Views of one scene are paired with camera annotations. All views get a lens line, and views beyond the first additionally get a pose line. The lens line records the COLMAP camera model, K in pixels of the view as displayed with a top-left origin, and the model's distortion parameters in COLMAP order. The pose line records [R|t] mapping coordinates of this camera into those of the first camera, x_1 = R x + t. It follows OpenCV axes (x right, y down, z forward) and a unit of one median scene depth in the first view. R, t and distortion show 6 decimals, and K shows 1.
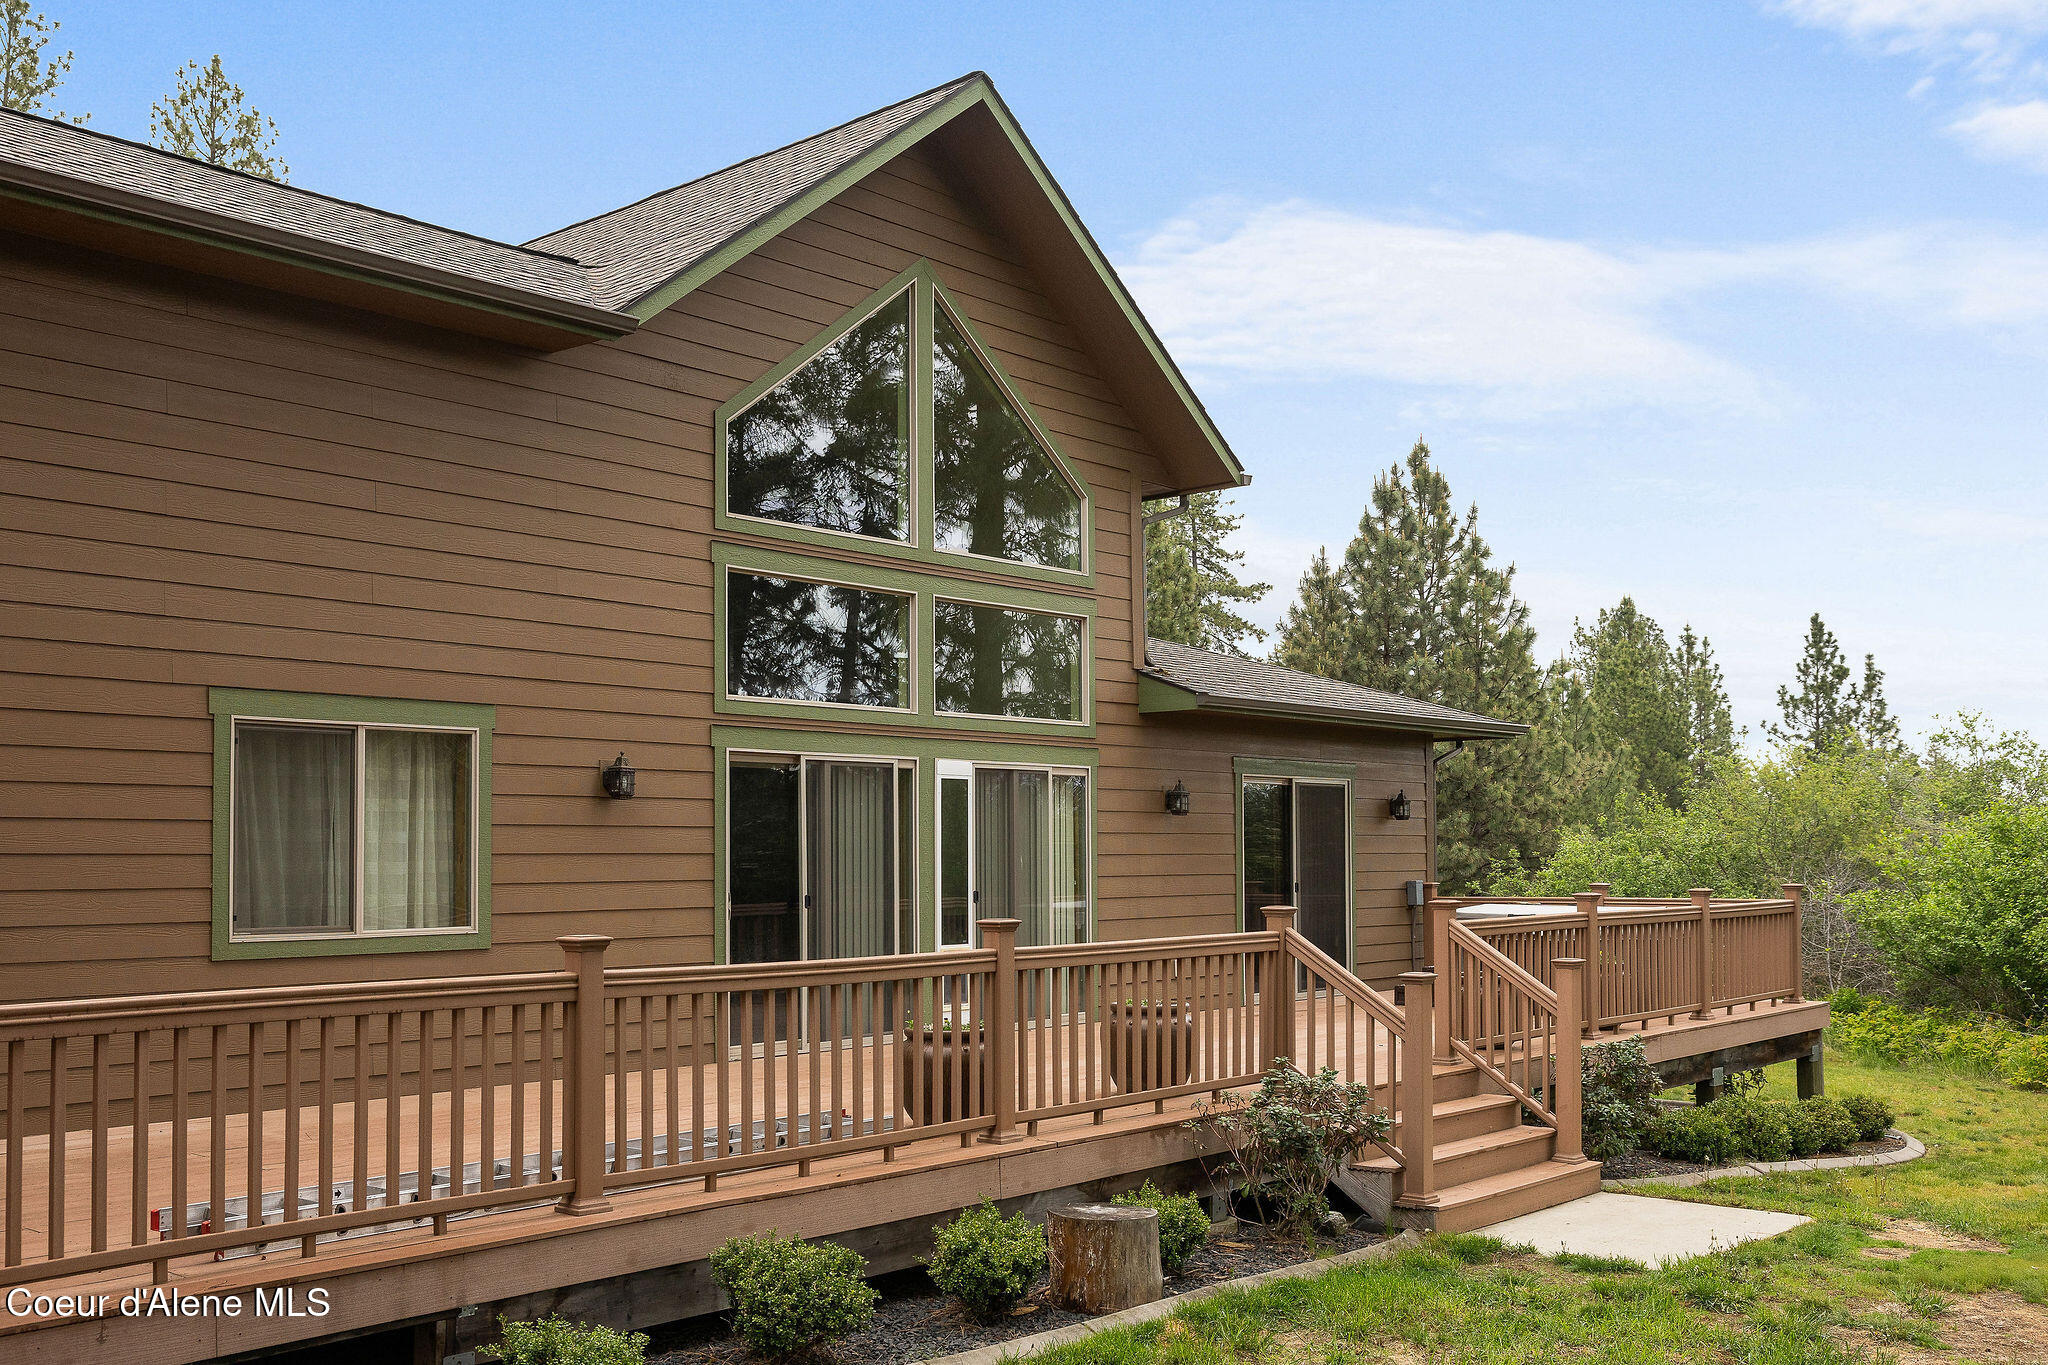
lens RADIAL K [[1947.1, 0, 1022.8], [0, 1947.1, 780.5], [0, 0, 1]] dist [-0.002058, -0.000121]
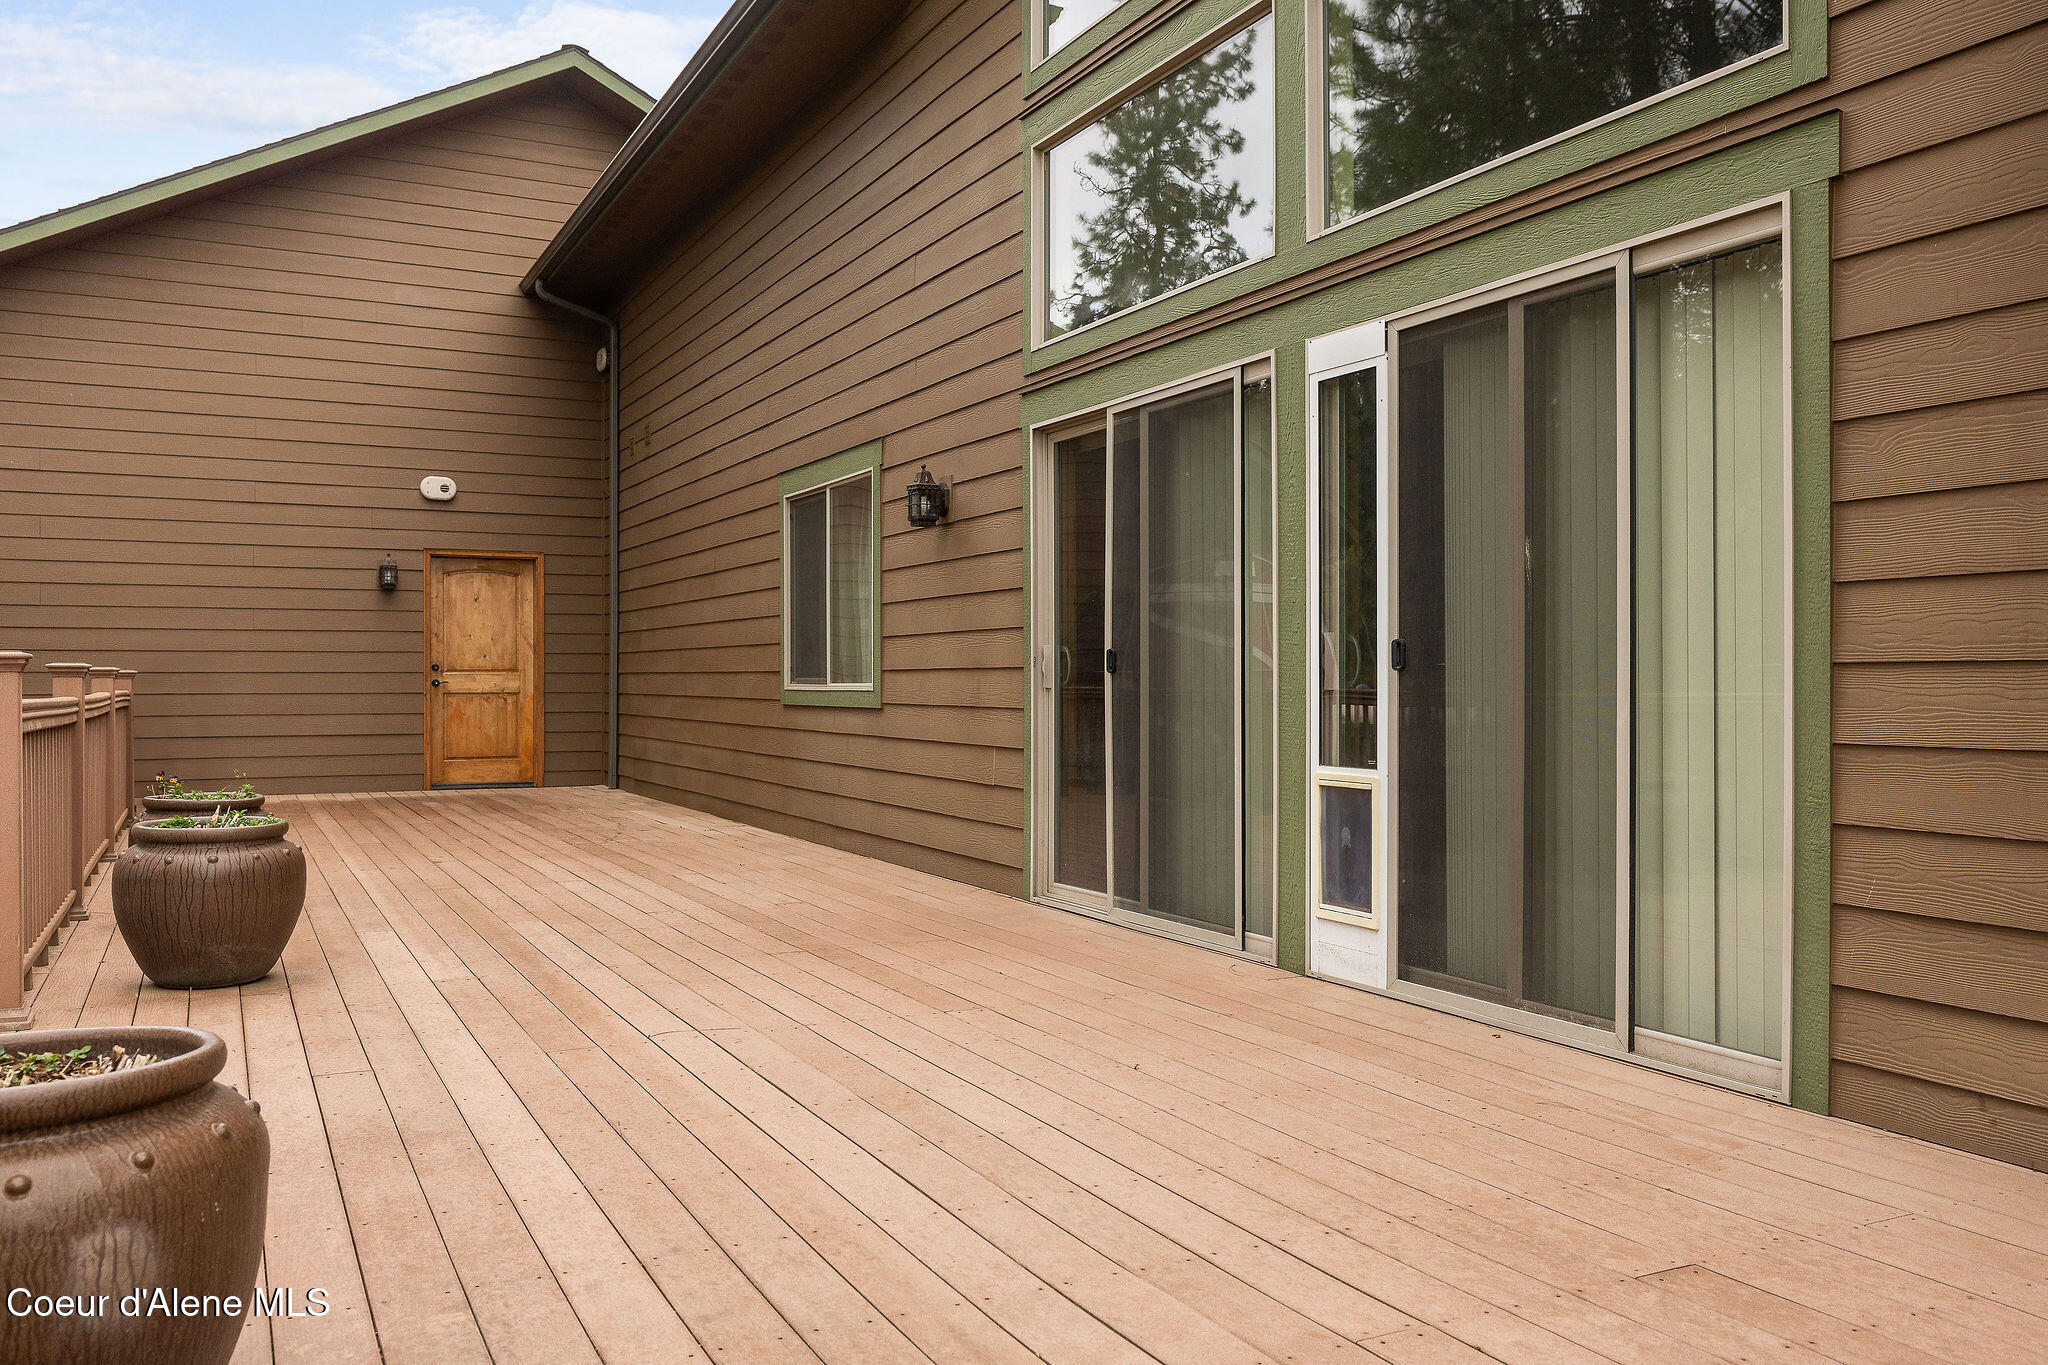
lens RADIAL K [[1628.2, 0, 1024.0], [0, 1628.2, 682.5], [0, 0, 1]] dist [-0.013367, -0.000920]
pose [[-0.379218, 0.003197, -0.925302, 0.358368], [0.035627, 0.999303, -0.011148, 0.076091], [0.924621, -0.037193, -0.379068, 1.211337]]
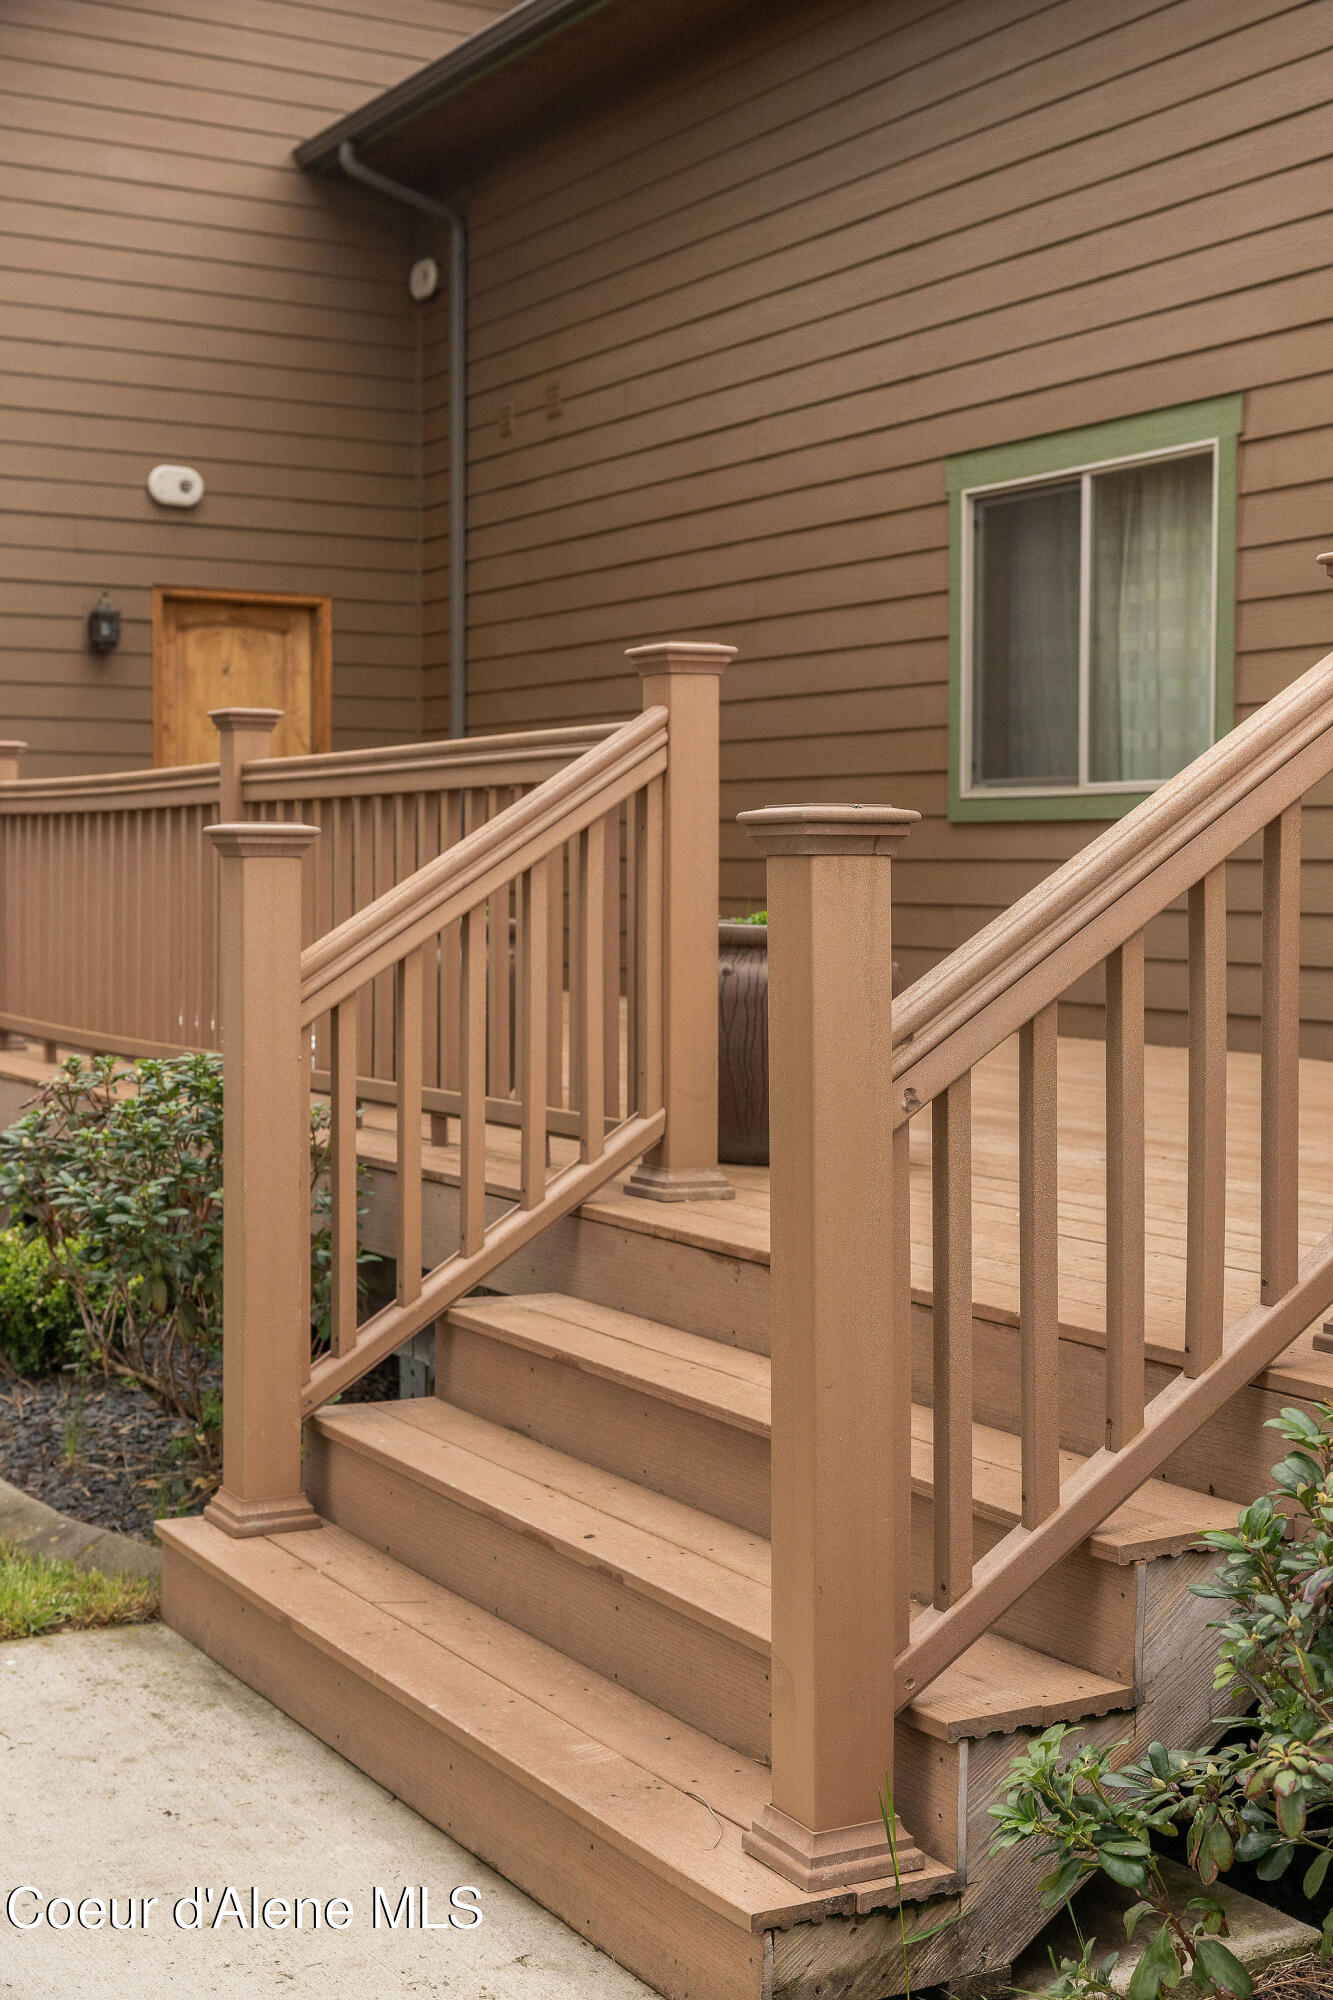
lens RADIAL K [[2748.3, 0, 666.5], [0, 2748.3, 1000.0], [0, 0, 1]] dist [0.016725, -0.008870]
pose [[-0.337581, 0.042997, -0.940314, 0.501010], [0.028693, 0.998962, 0.035378, 0.096126], [0.940859, -0.015038, -0.338464, 1.005331]]
